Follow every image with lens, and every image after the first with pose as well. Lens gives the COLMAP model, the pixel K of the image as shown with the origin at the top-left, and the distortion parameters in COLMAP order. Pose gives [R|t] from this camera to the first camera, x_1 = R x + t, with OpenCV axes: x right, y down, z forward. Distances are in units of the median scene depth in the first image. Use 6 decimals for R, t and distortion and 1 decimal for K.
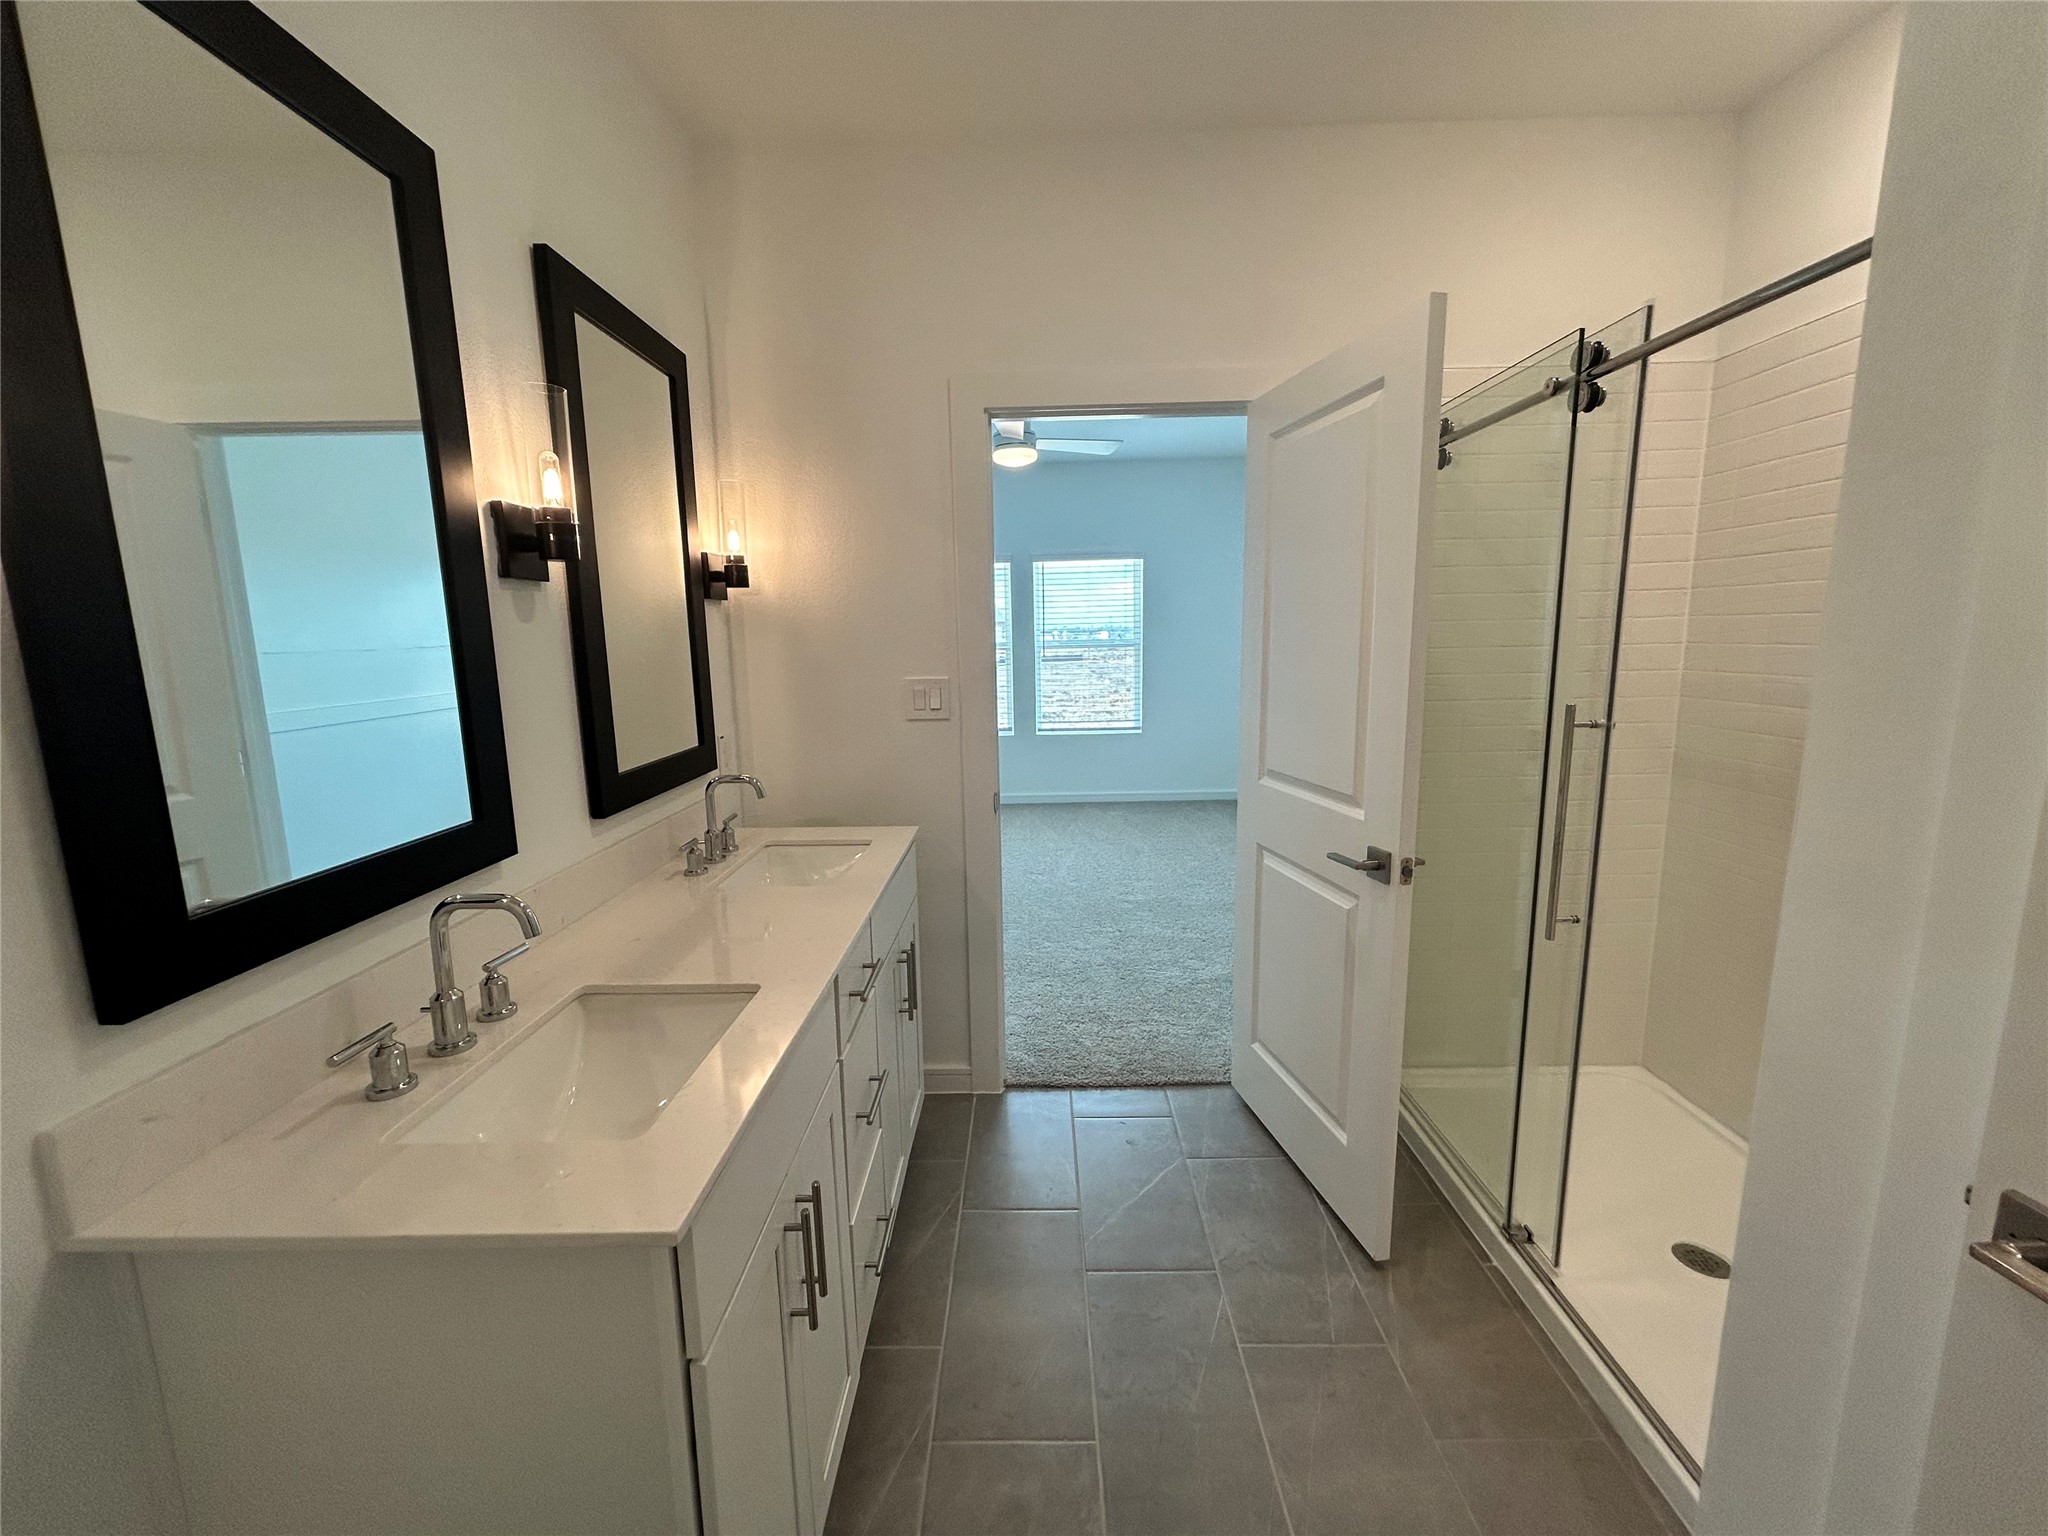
lens RADIAL K [[830.5, 0, 1024.0], [0, 830.5, 768.0], [0, 0, 1]] dist [0.001440, 0.000215]
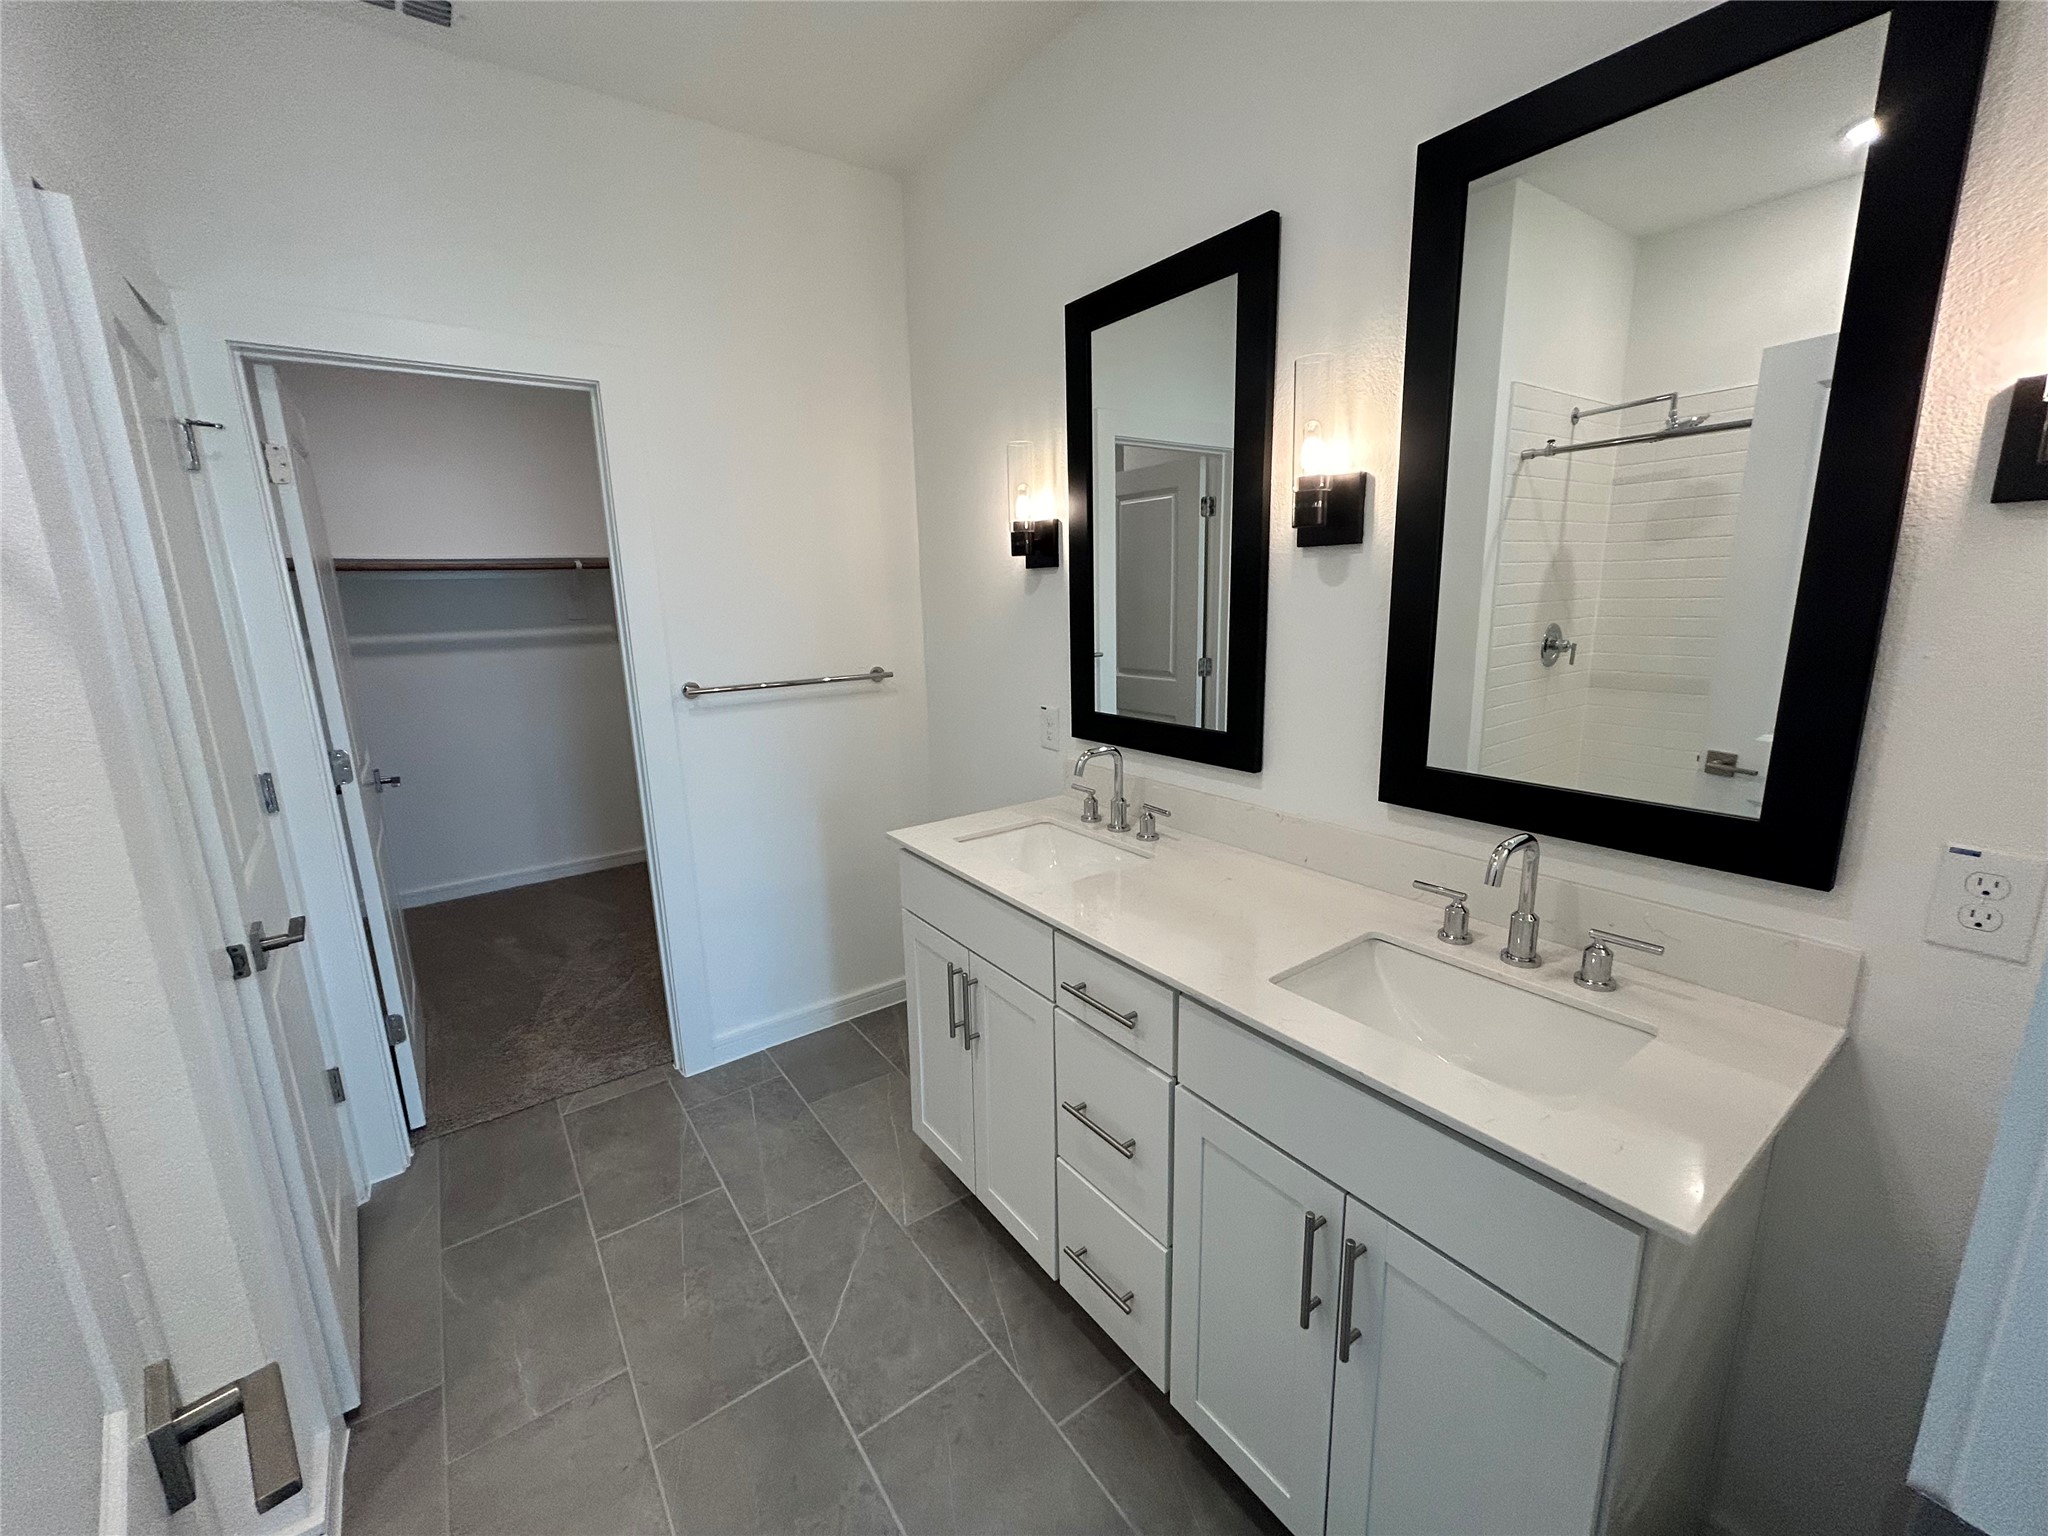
lens RADIAL K [[830.5, 0, 1024.0], [0, 830.5, 768.0], [0, 0, 1]] dist [0.001440, 0.000215]
pose [[-0.812173, 0.158394, -0.561504, 0.327362], [-0.054637, 0.937561, 0.343504, -0.272941], [0.580853, 0.309663, -0.752807, 1.490959]]
